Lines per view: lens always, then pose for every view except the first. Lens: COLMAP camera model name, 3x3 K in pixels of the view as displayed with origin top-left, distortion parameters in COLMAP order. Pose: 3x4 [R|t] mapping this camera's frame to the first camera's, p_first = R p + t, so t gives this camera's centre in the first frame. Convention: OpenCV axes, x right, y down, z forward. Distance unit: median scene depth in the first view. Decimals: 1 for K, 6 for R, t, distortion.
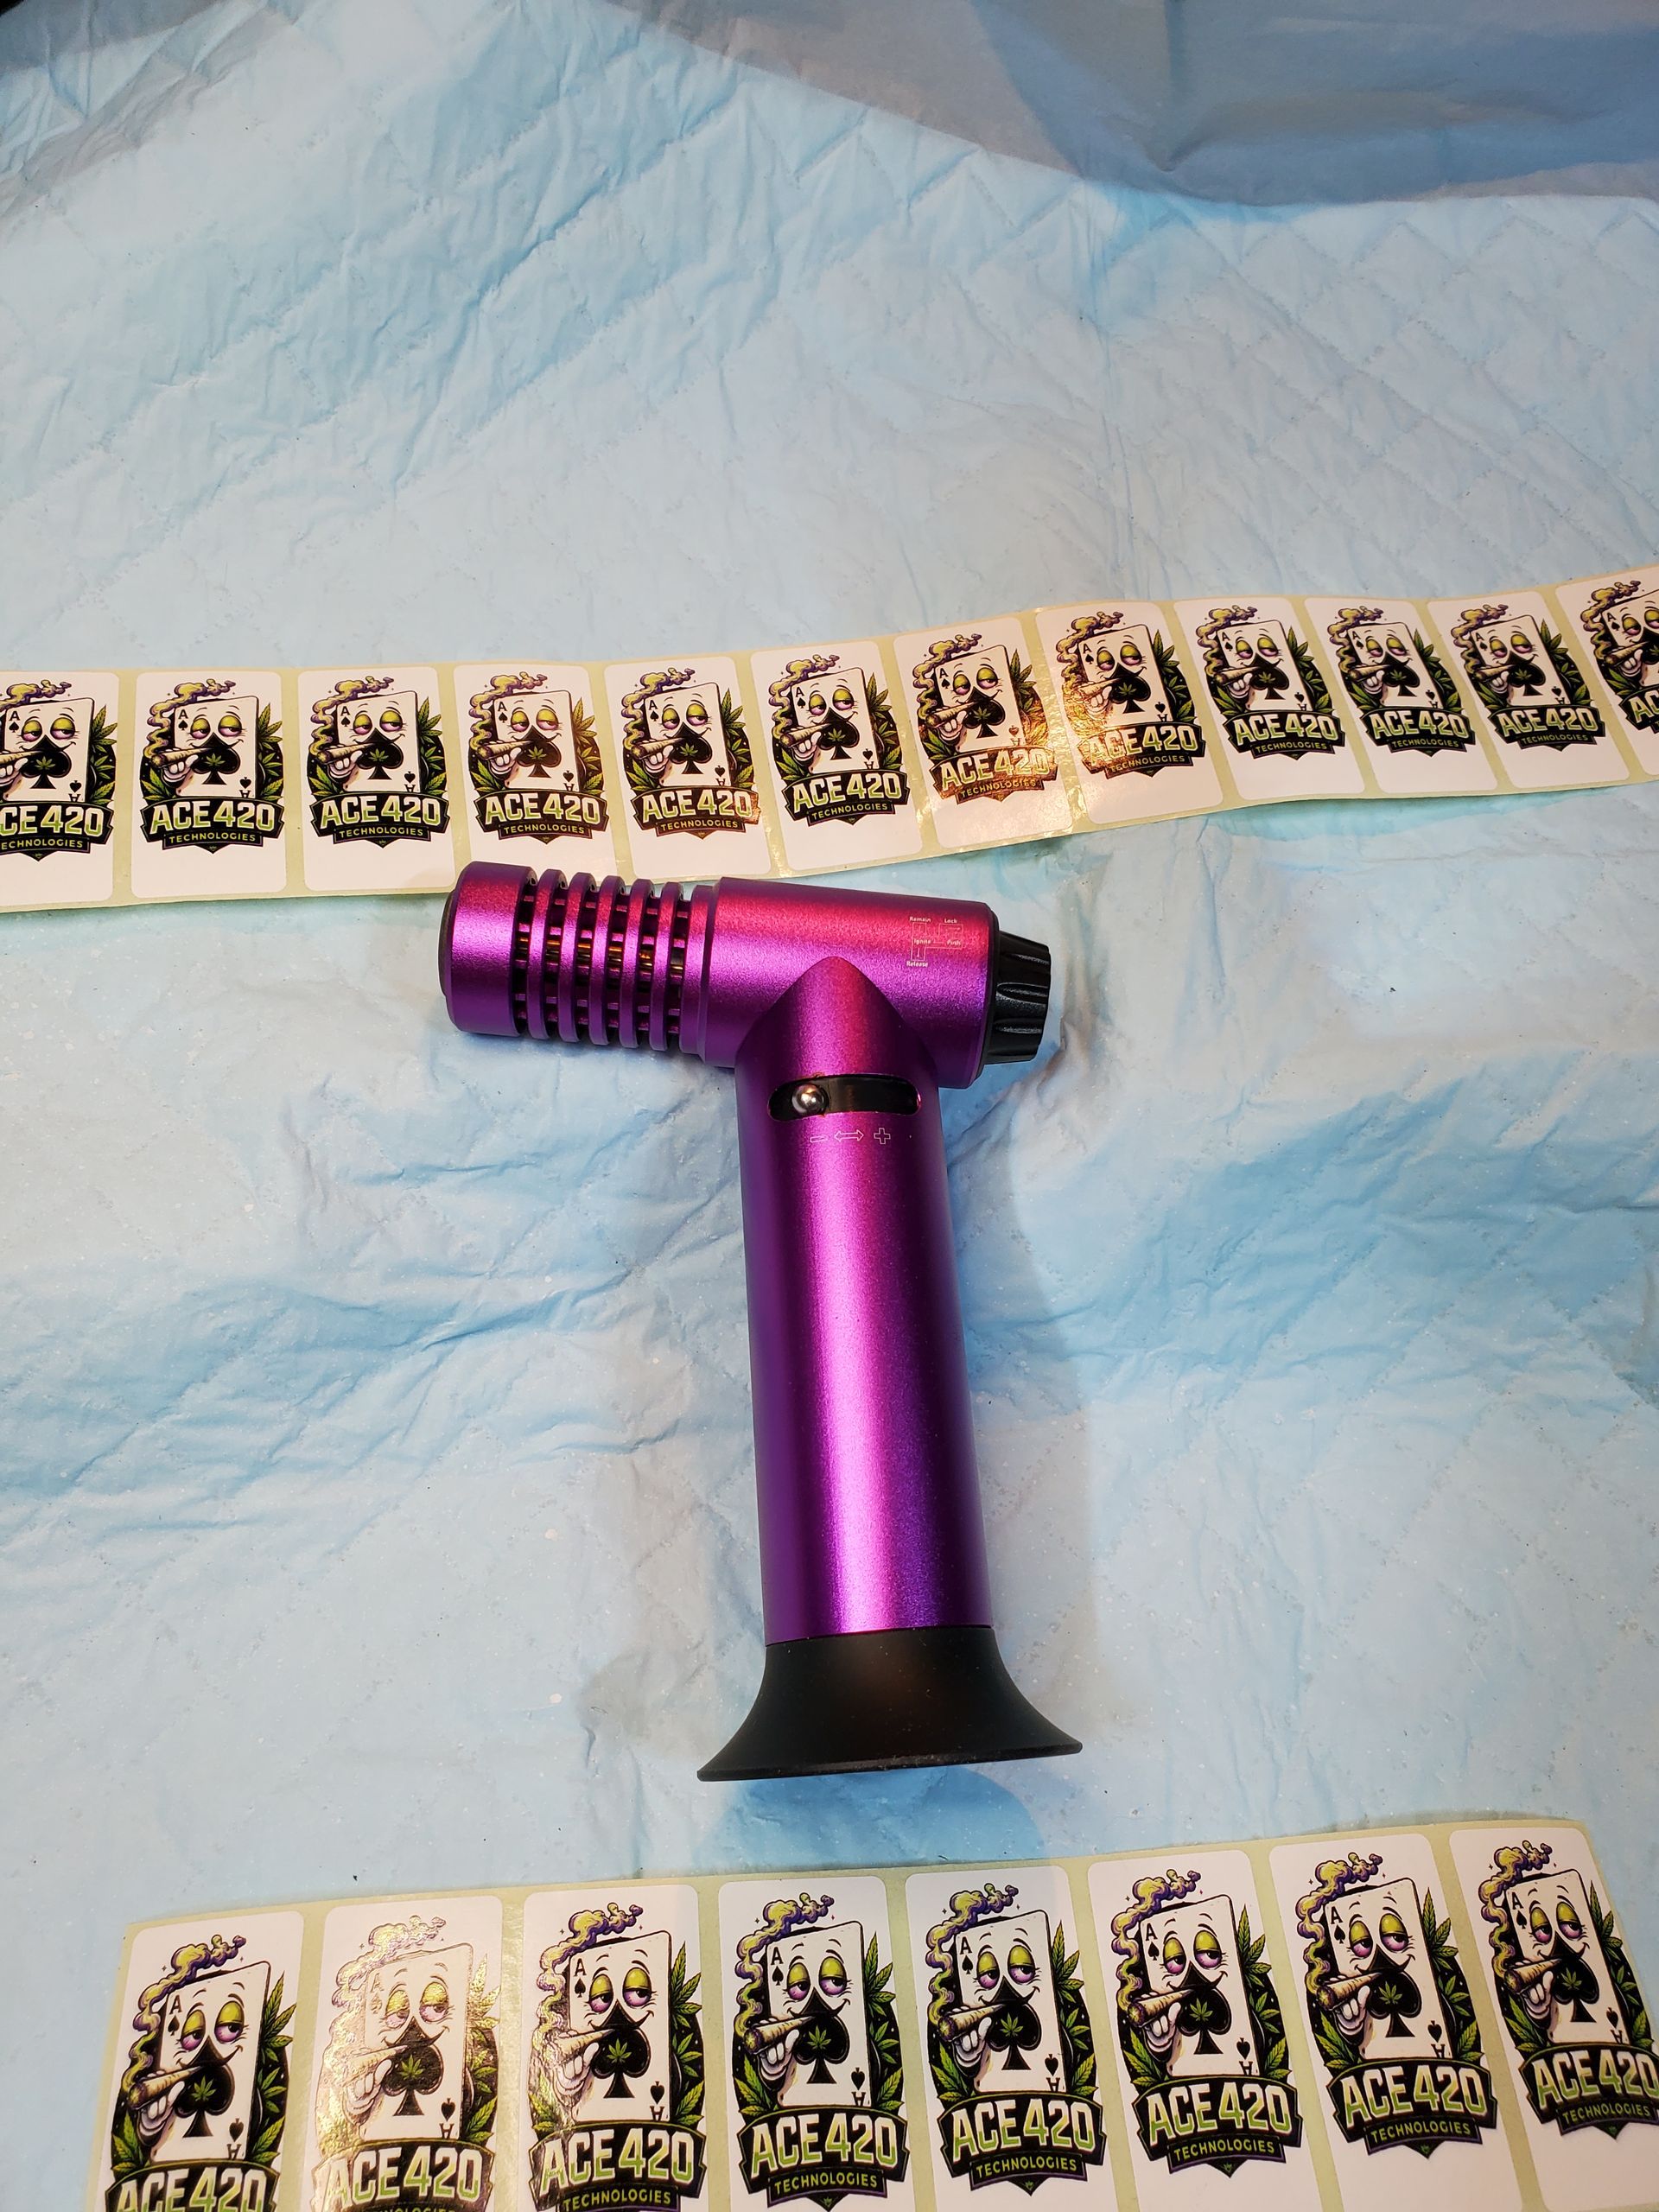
lens RADIAL K [[1753.5, 0, 827.9], [0, 1753.5, 1124.3], [0, 0, 1]] dist [-0.007626, 0.001204]
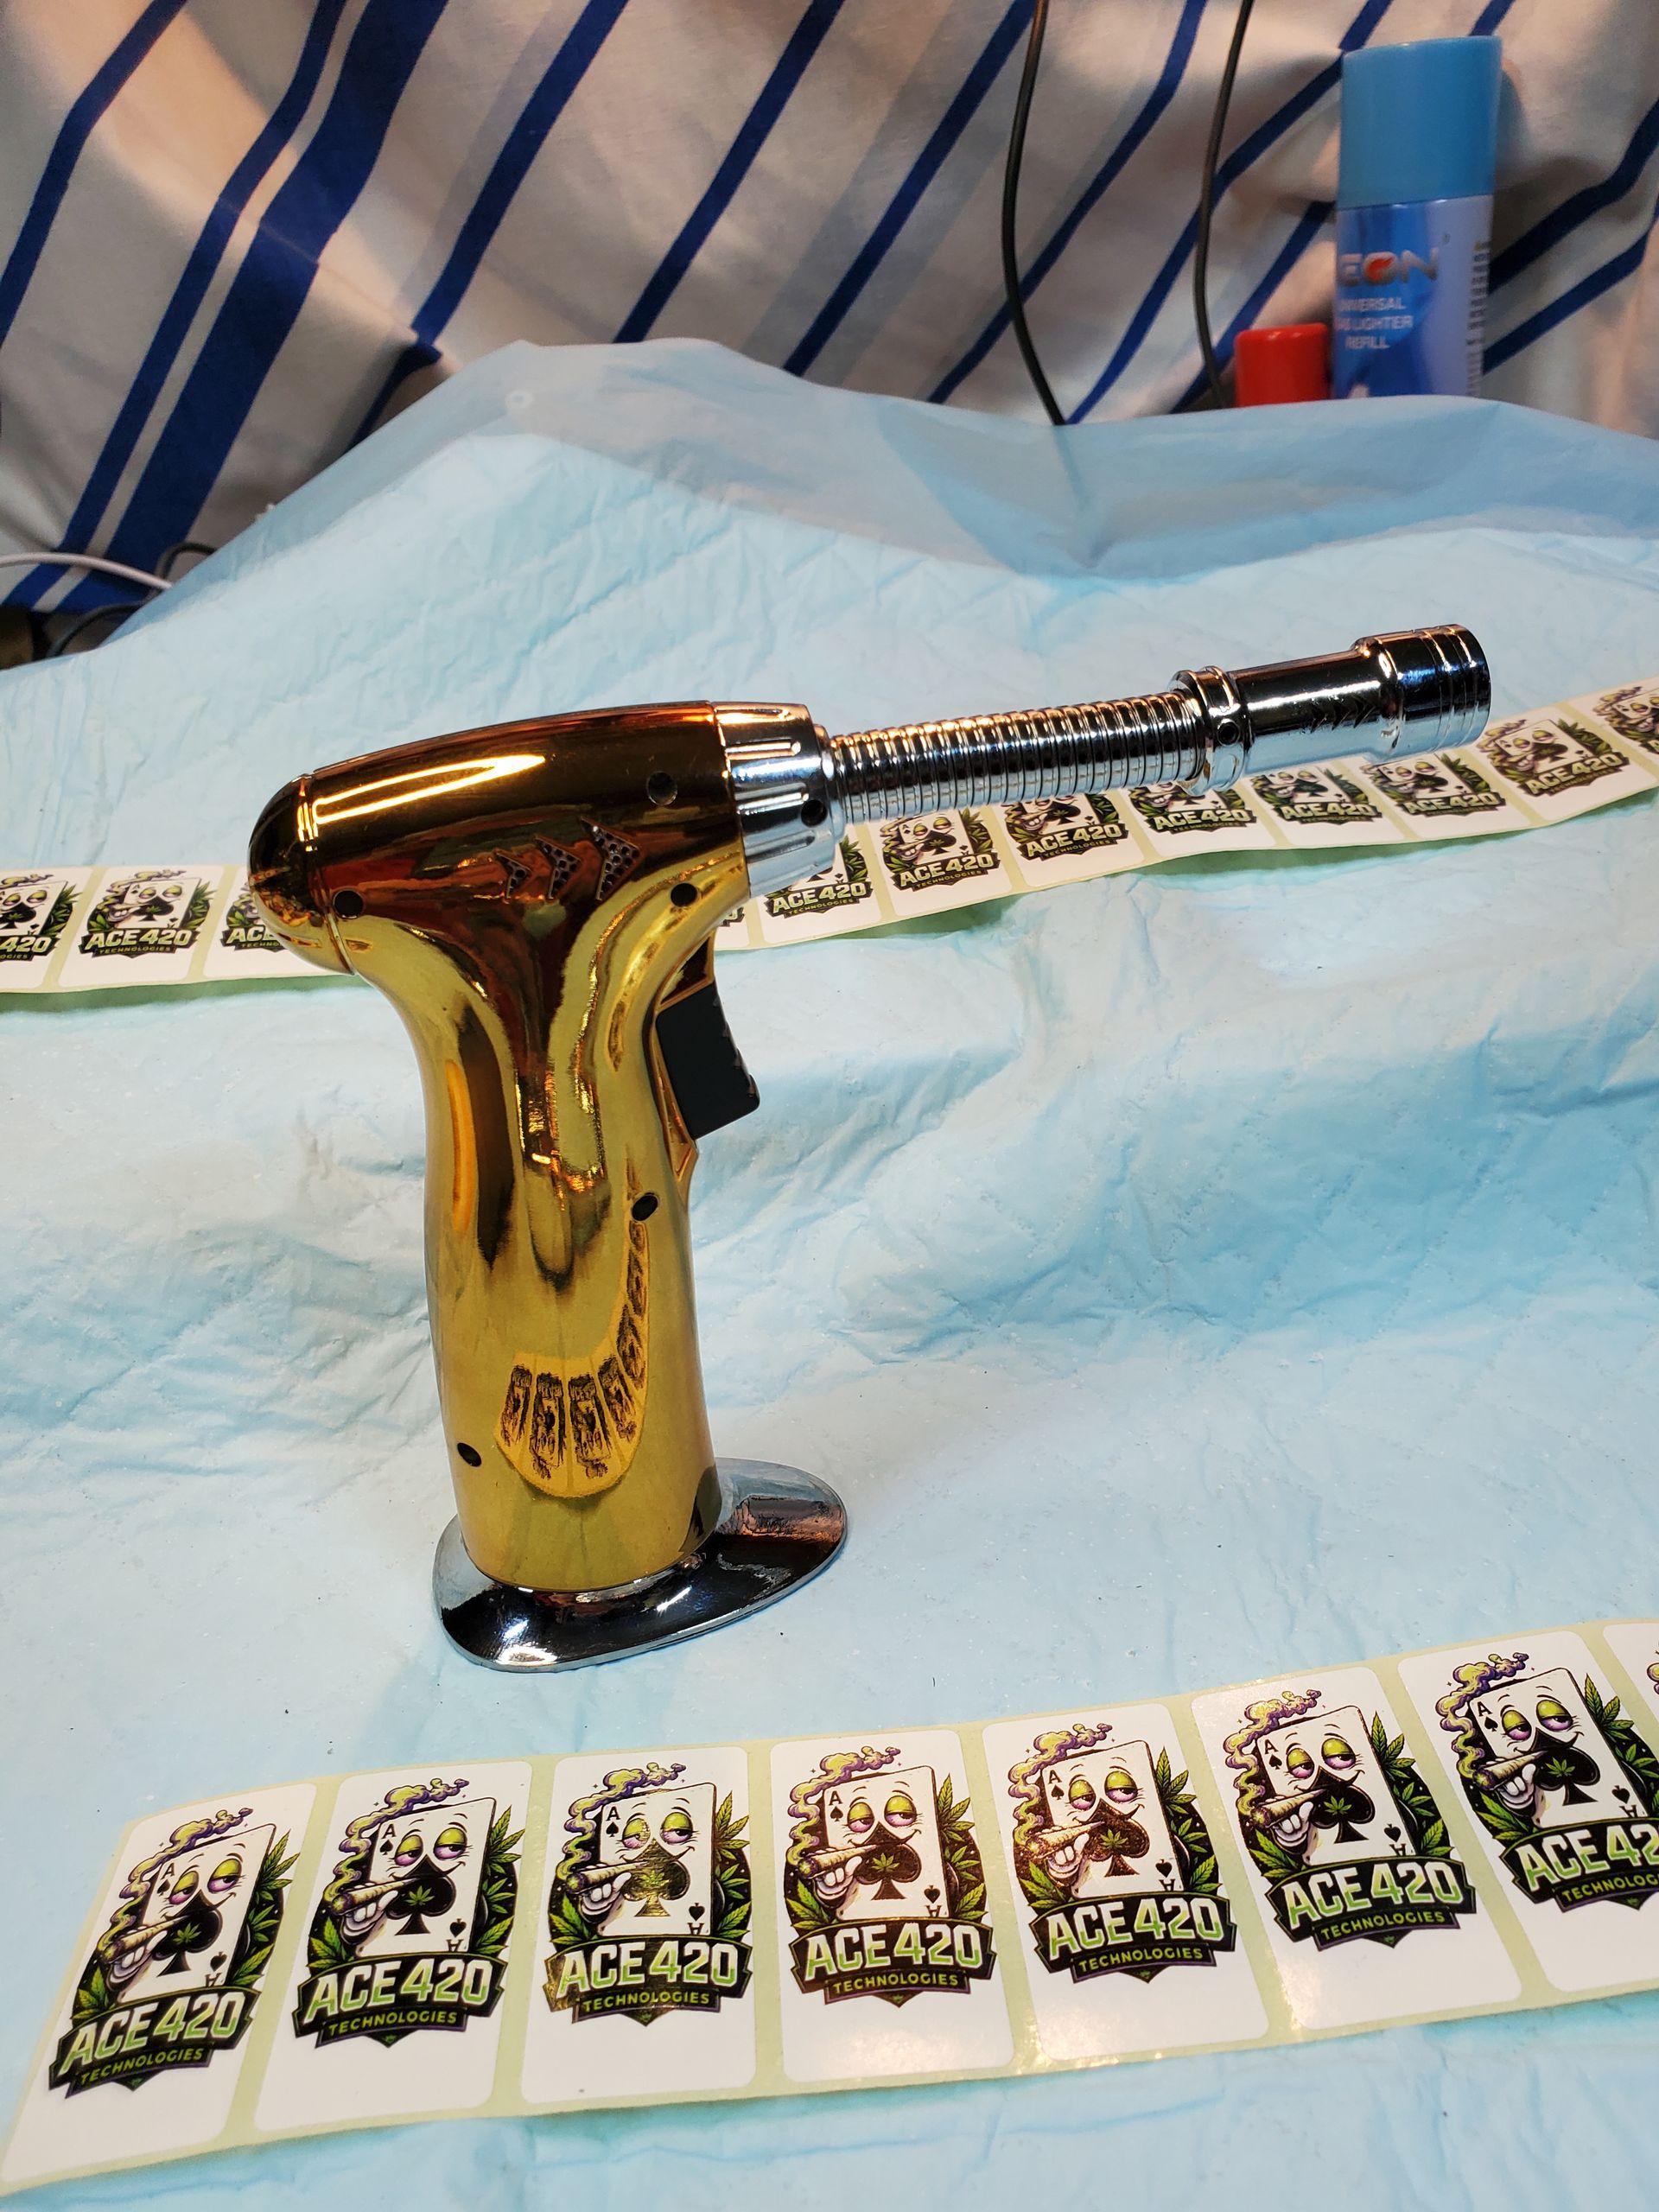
lens RADIAL K [[1785.3, 0, 861.8], [0, 1785.3, 1106.9], [0, 0, 1]] dist [0.029627, -0.102610]
pose [[0.988237, -0.118461, -0.096723, 0.150438], [0.059216, 0.879521, -0.472162, 0.534311], [0.141003, 0.460880, 0.876190, 0.045190]]
